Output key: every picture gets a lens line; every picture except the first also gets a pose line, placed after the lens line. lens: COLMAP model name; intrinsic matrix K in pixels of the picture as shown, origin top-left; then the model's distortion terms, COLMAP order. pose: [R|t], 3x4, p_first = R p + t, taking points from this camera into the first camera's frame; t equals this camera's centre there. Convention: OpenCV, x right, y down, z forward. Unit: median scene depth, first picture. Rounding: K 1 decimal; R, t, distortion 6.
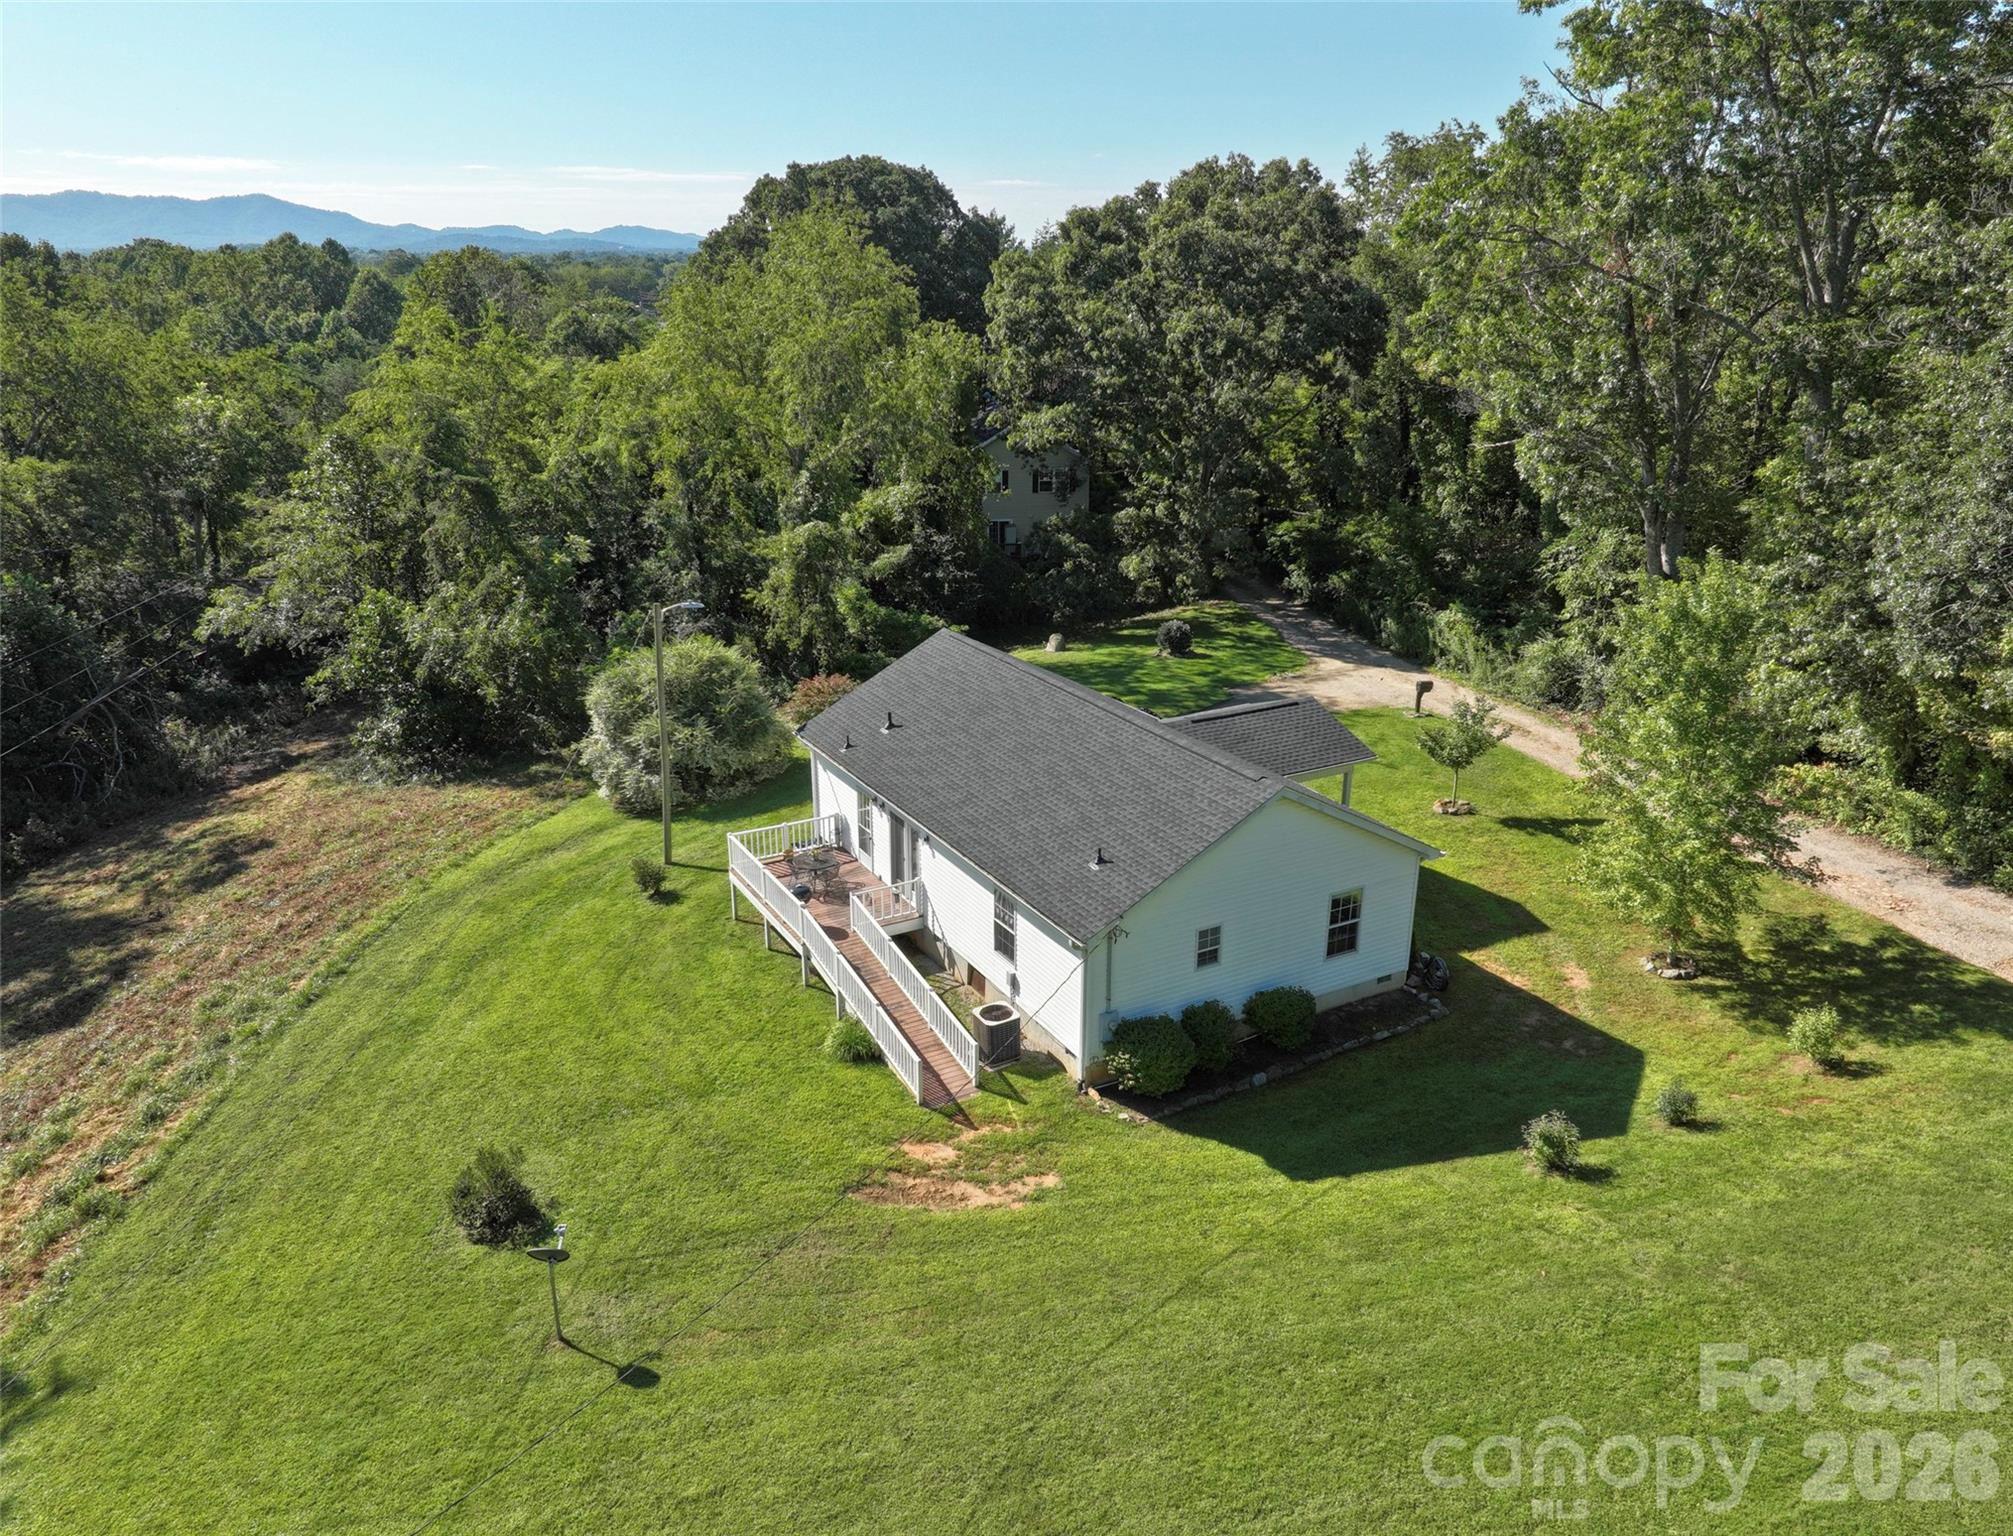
lens RADIAL K [[1430.5, 0, 1006.5], [0, 1430.5, 768.0], [0, 0, 1]] dist [0.005350, 0.000771]
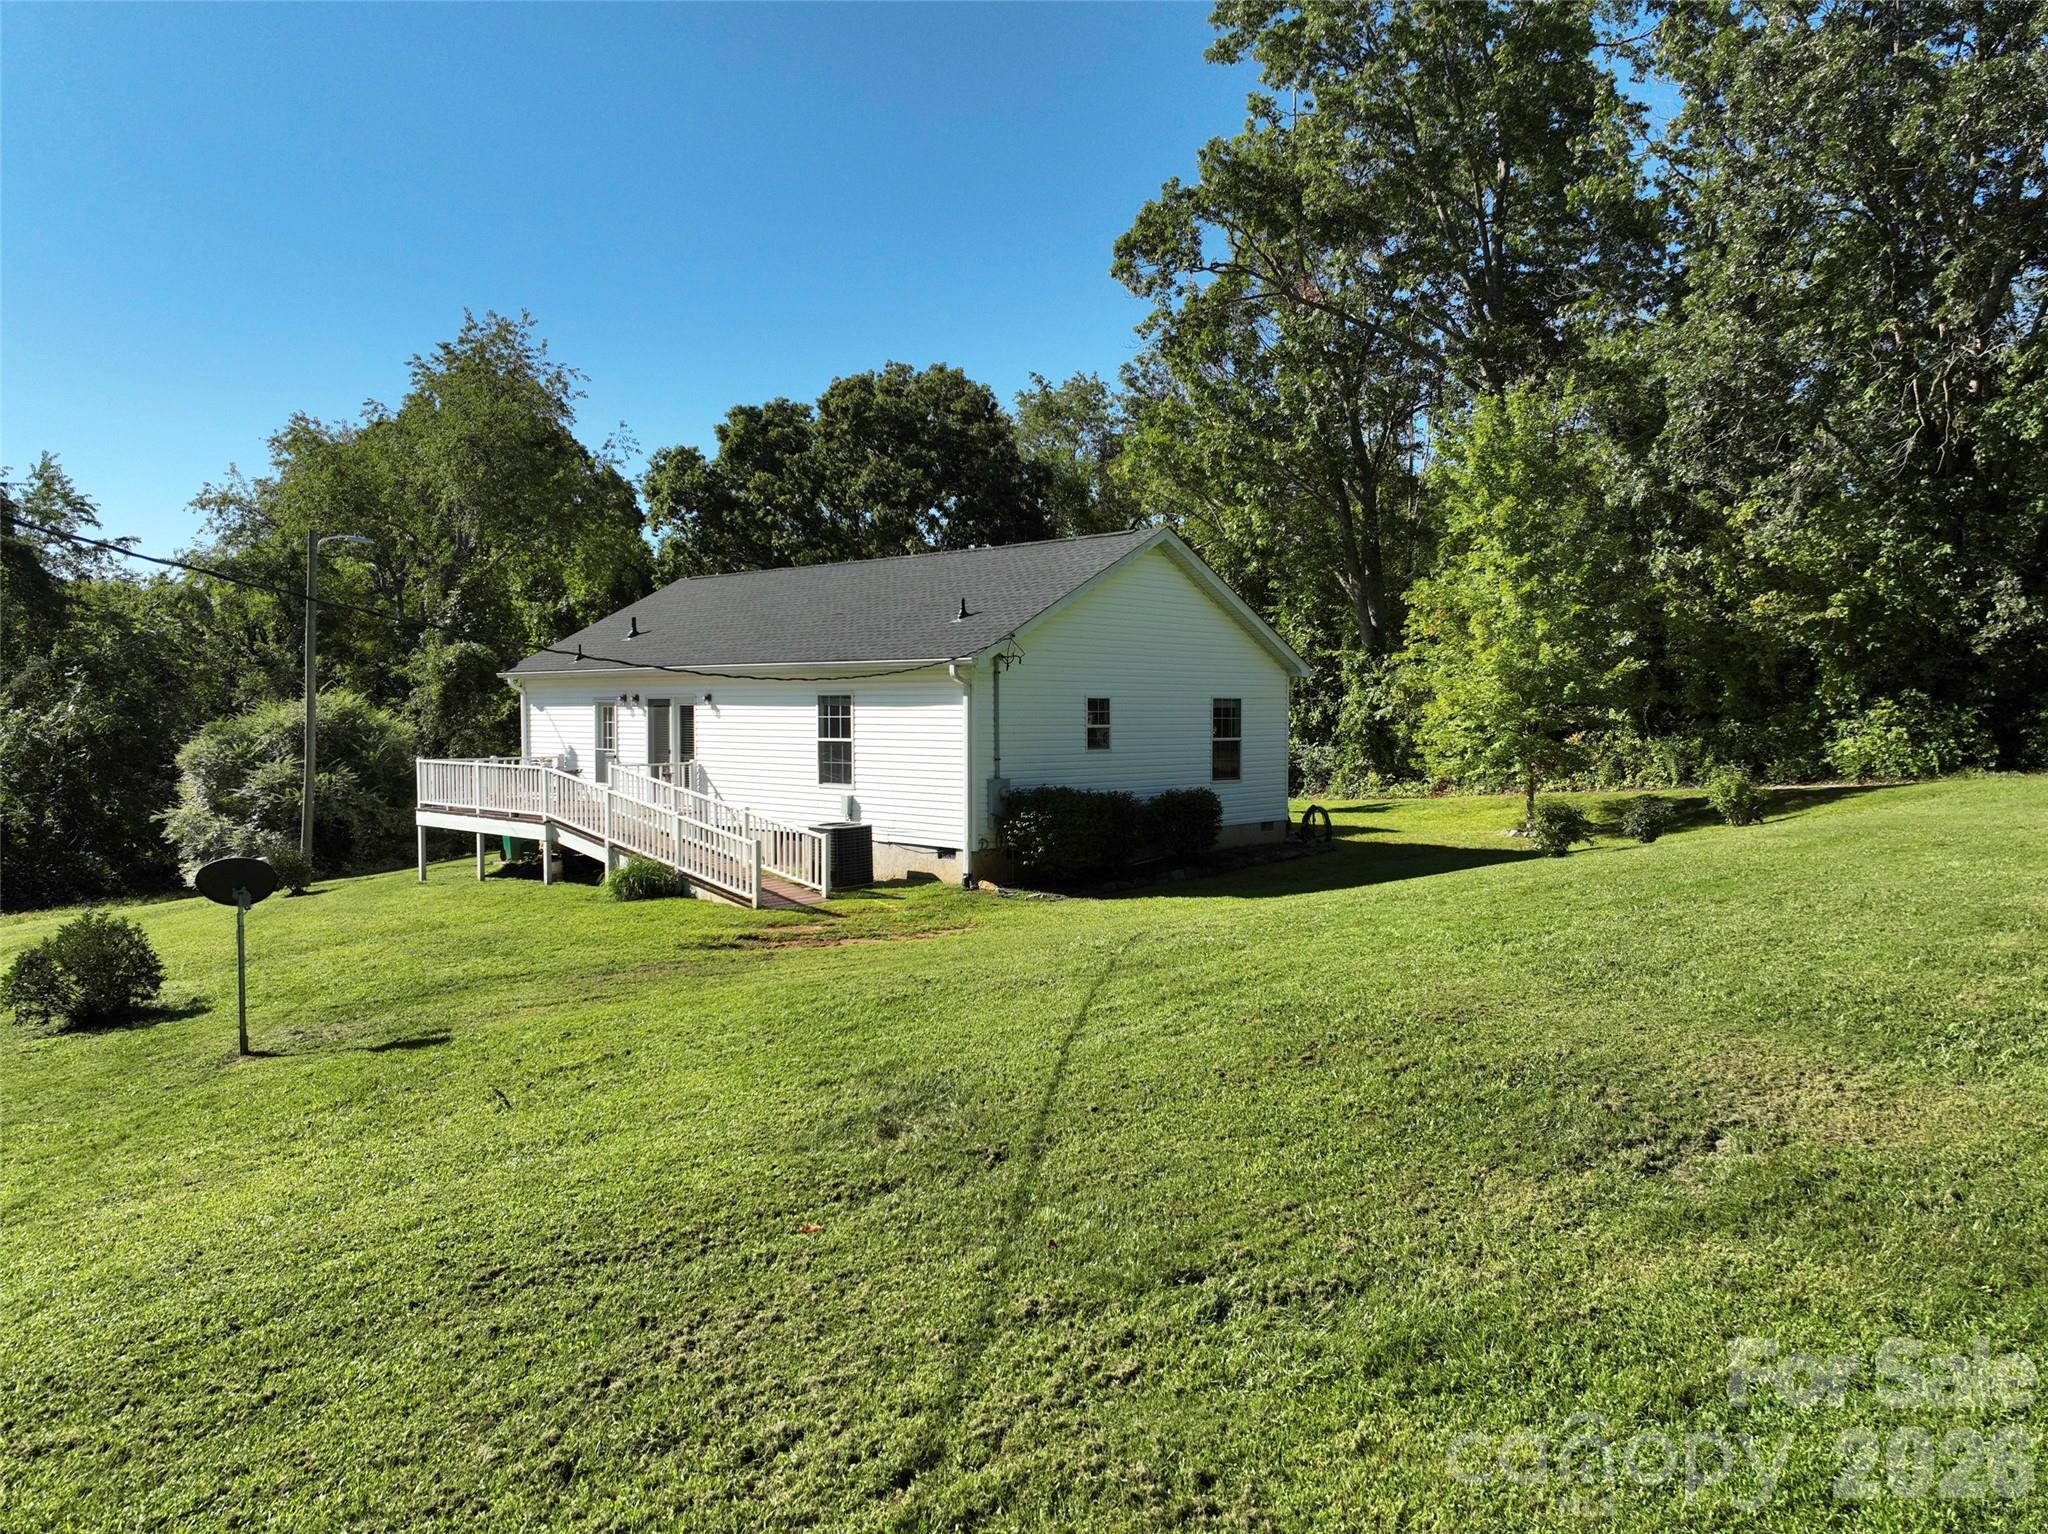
lens RADIAL K [[1426.2, 0, 1026.5], [0, 1426.2, 772.2], [0, 0, 1]] dist [0.002314, 0.003552]
pose [[0.954272, -0.011557, 0.298716, -0.115837], [0.100168, 0.953847, -0.283093, 0.308659], [-0.281657, 0.300069, 0.911388, 0.225470]]
